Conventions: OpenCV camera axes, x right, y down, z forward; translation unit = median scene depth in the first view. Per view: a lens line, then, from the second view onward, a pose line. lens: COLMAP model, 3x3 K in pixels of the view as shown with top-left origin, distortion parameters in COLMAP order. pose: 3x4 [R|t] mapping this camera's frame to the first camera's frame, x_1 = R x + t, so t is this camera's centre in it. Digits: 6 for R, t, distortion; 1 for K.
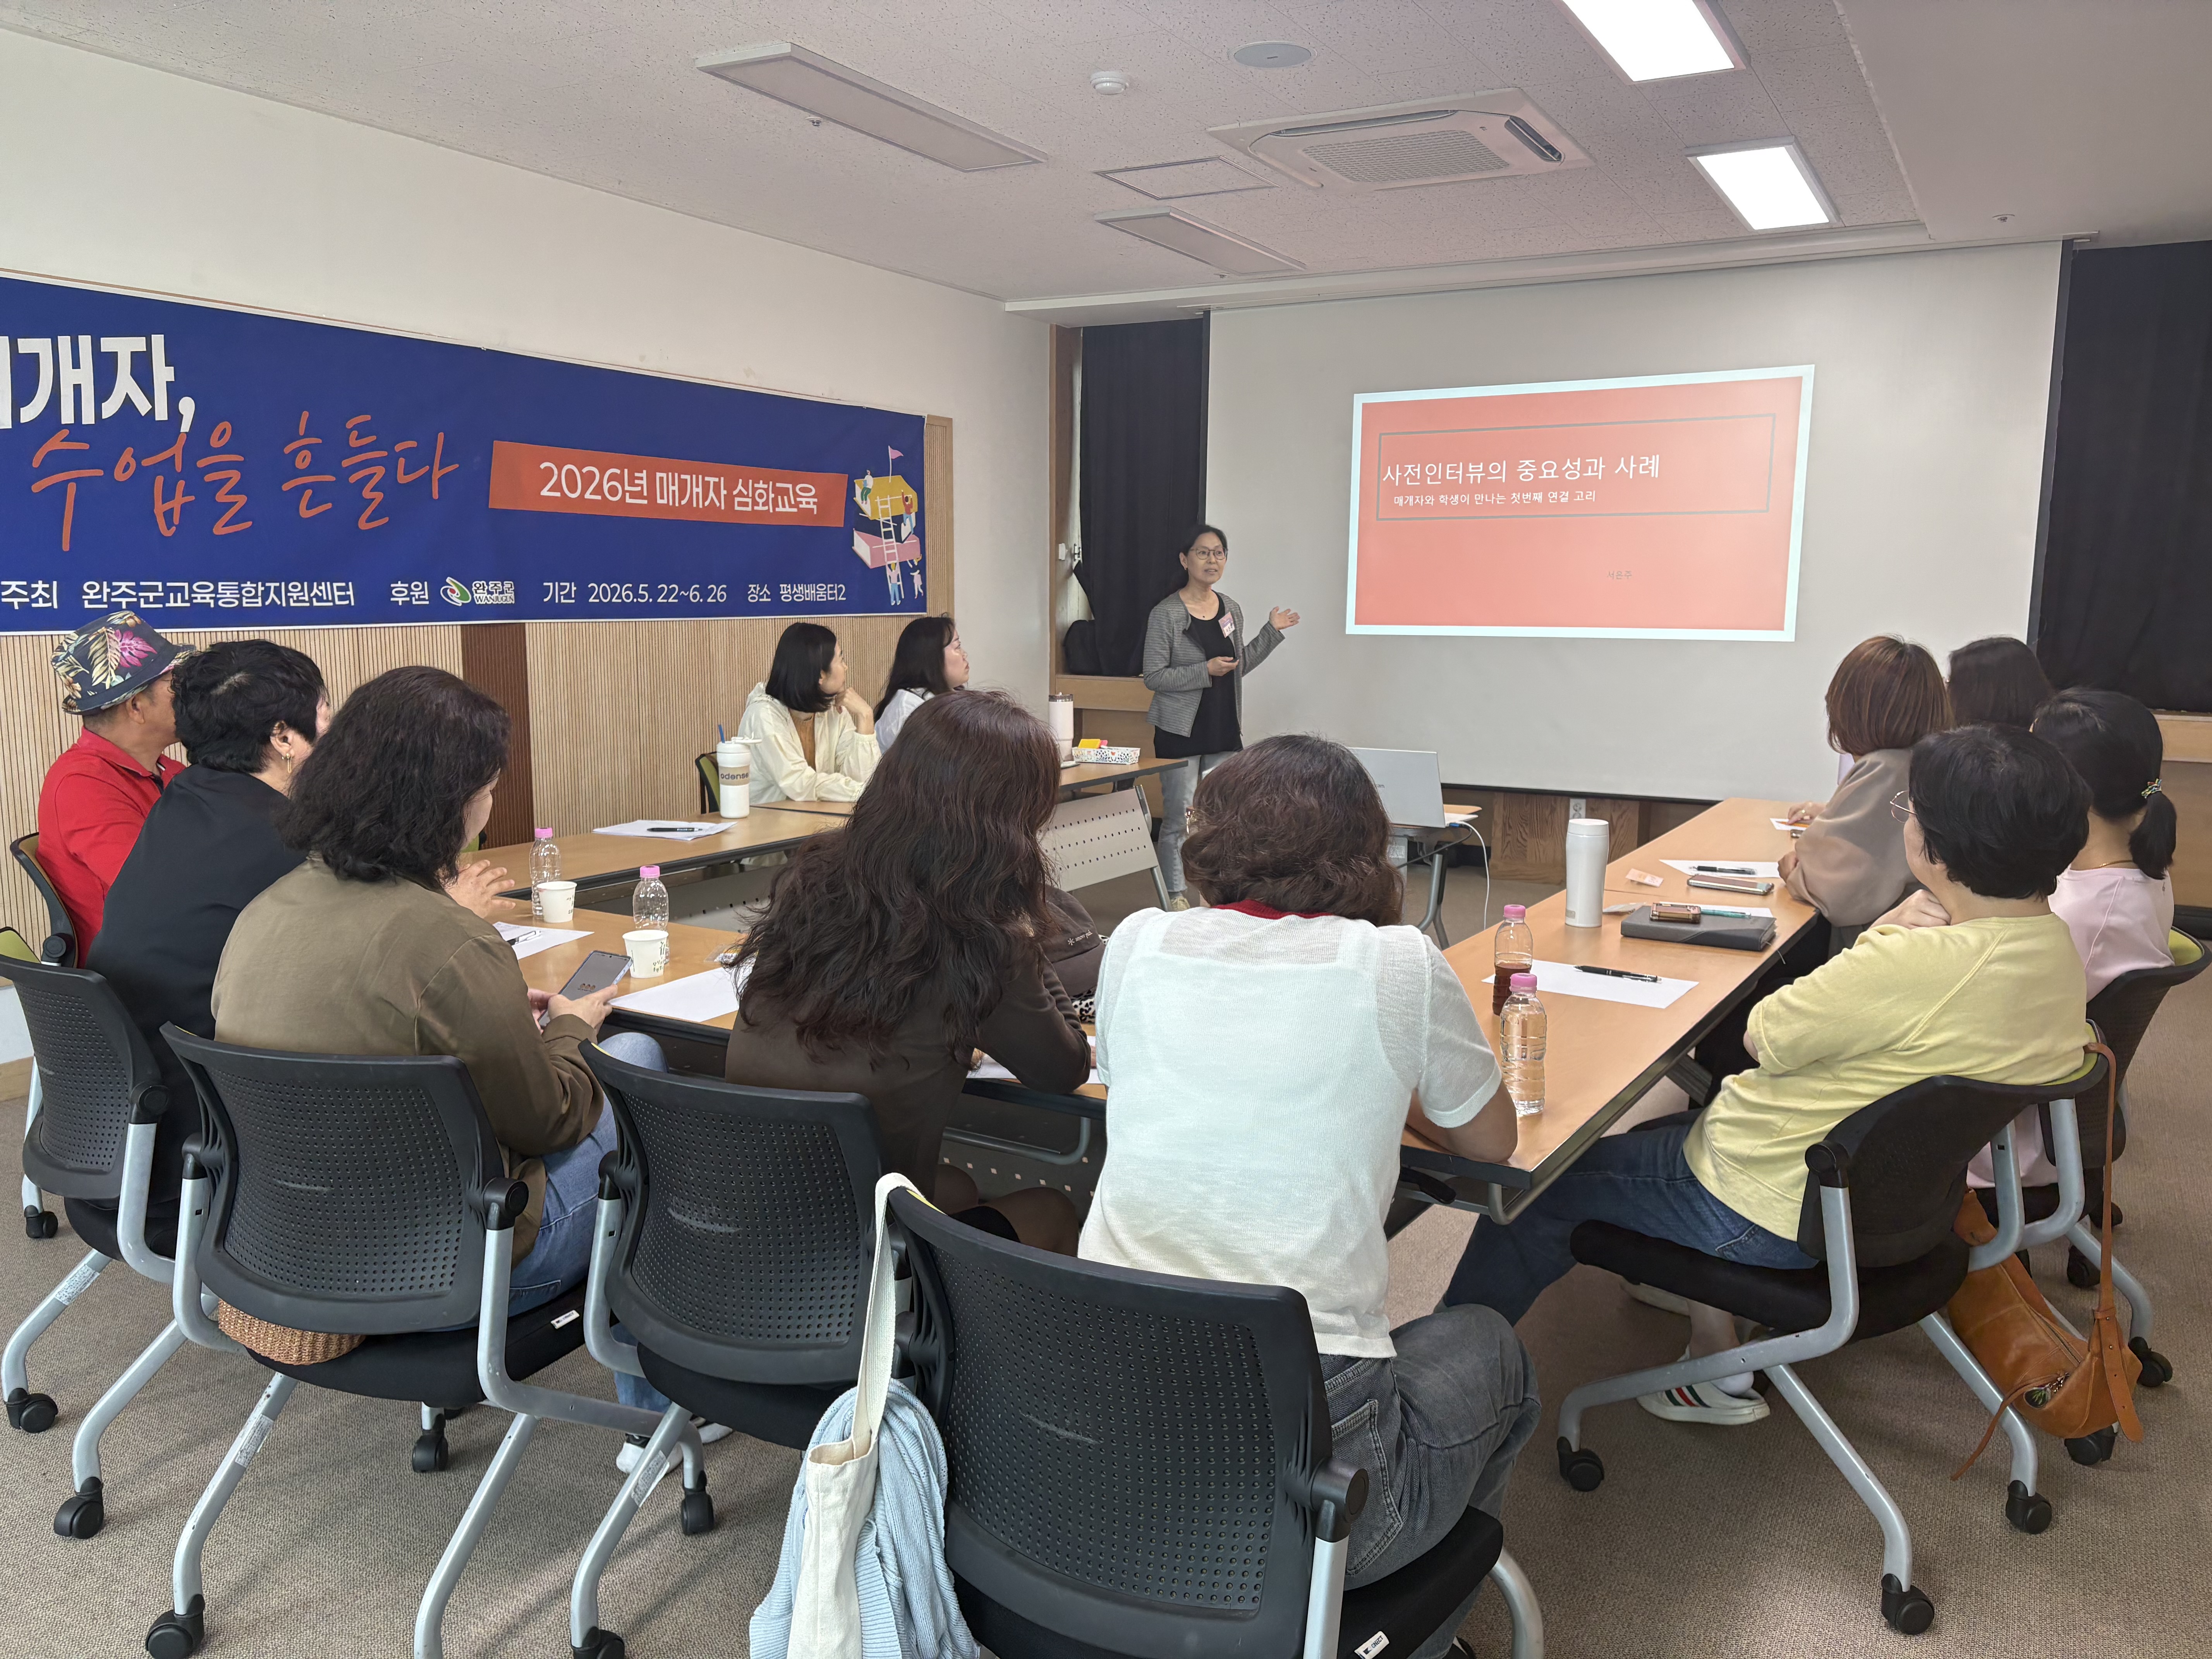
lens RADIAL K [[1651.1, 0, 1106.0], [0, 1651.1, 829.5], [0, 0, 1]] dist [0.006601, -0.069677]
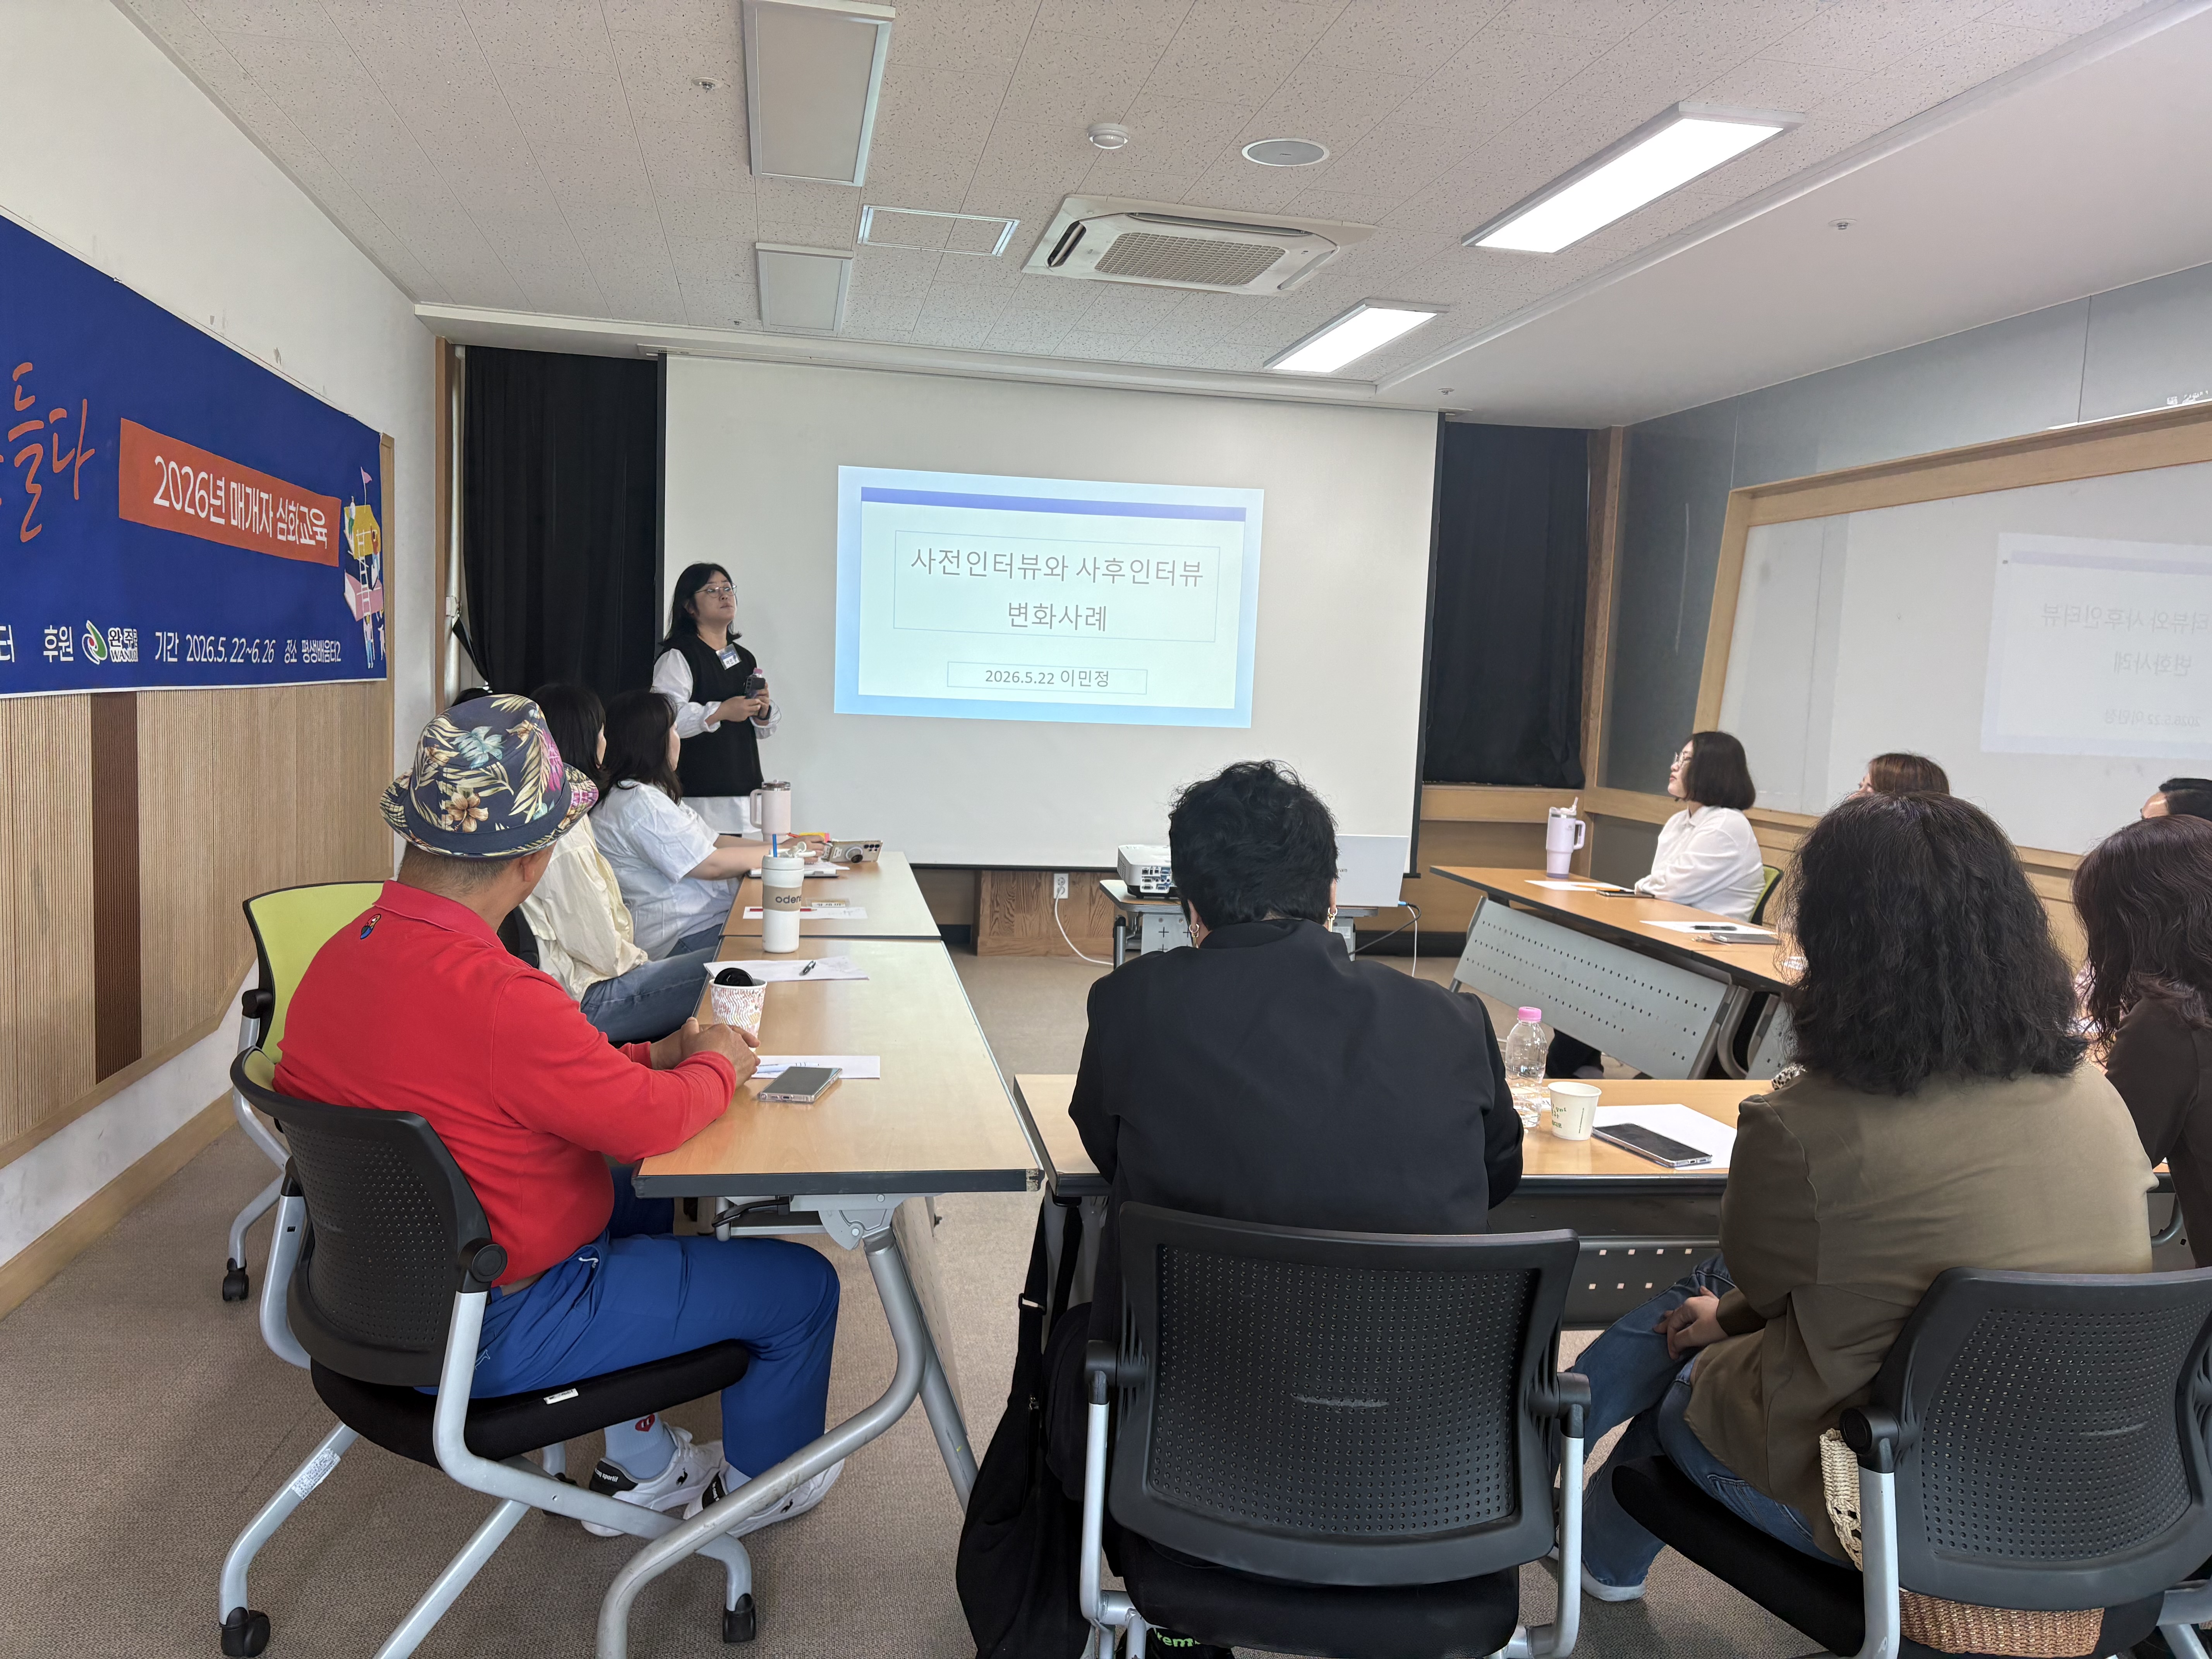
lens RADIAL K [[1651.1, 0, 1106.0], [0, 1651.1, 829.5], [0, 0, 1]] dist [0.006601, -0.069677]
pose [[0.753579, -0.031542, 0.656600, -0.394461], [0.055782, 0.998314, -0.016064, -0.028772], [-0.654986, 0.048732, 0.754068, 0.192395]]
